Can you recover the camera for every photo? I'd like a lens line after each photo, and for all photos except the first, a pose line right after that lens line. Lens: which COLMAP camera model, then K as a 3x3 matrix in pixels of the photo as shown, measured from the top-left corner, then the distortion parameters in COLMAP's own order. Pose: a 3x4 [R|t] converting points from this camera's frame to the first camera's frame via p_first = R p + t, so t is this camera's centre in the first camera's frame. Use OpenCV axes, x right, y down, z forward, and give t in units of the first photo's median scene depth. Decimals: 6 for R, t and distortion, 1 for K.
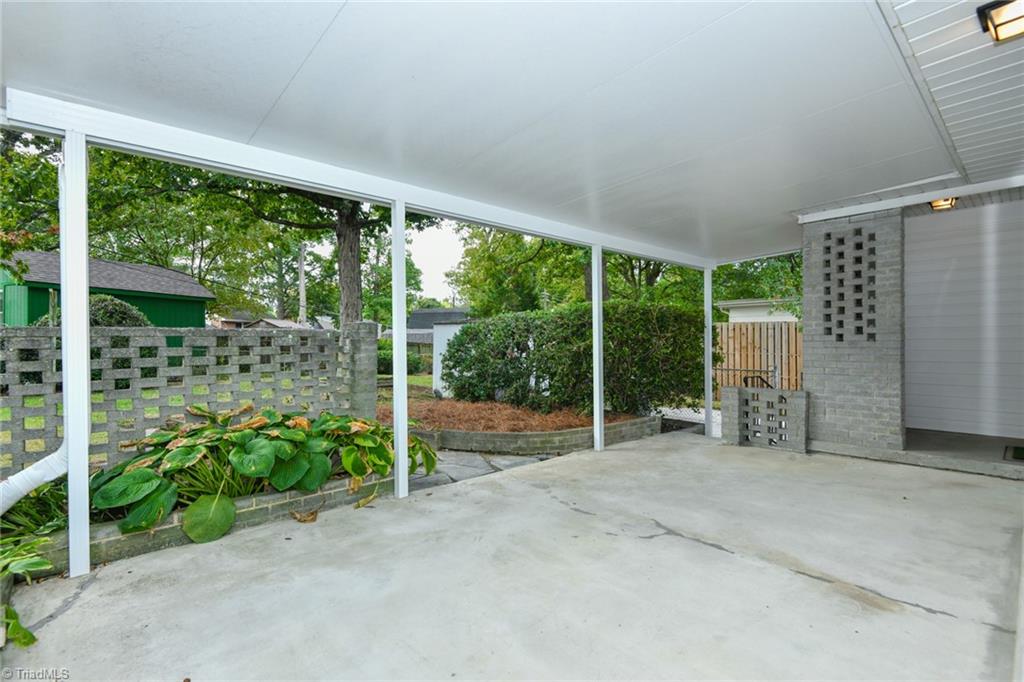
lens RADIAL K [[464.2, 0, 514.7], [0, 464.2, 341.5], [0, 0, 1]] dist [0.015161, -0.001145]
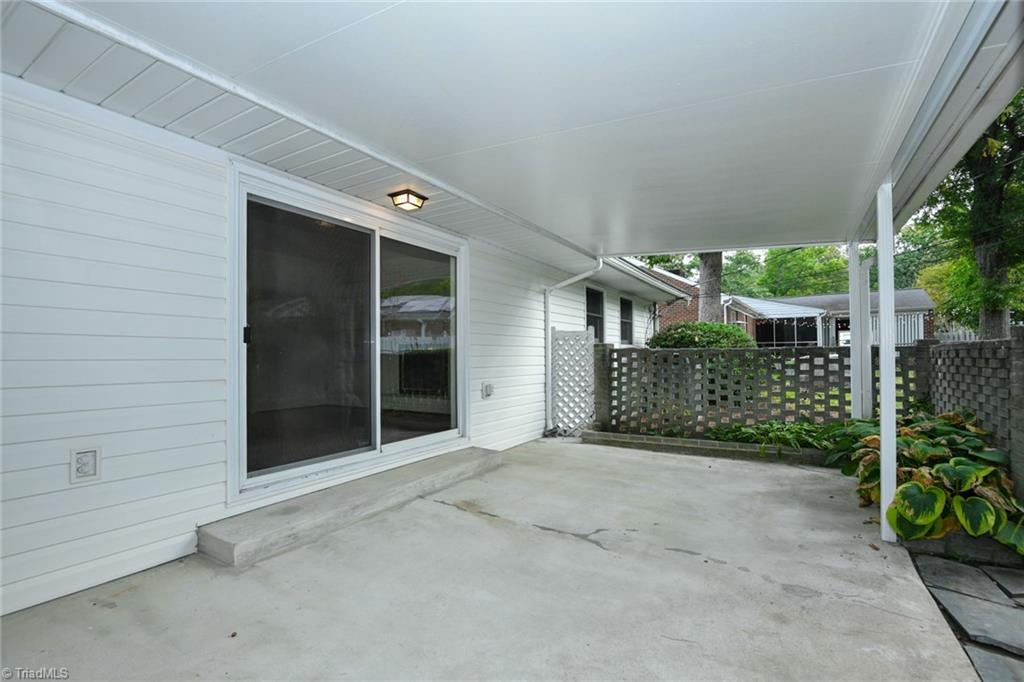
lens RADIAL K [[464.2, 0, 507.4], [0, 464.2, 346.1], [0, 0, 1]] dist [0.015161, -0.001145]
pose [[-0.957842, 0.000539, -0.287296, 0.810882], [0.005604, 0.999843, -0.016809, -0.009976], [0.287241, -0.017710, -0.957695, 1.985407]]
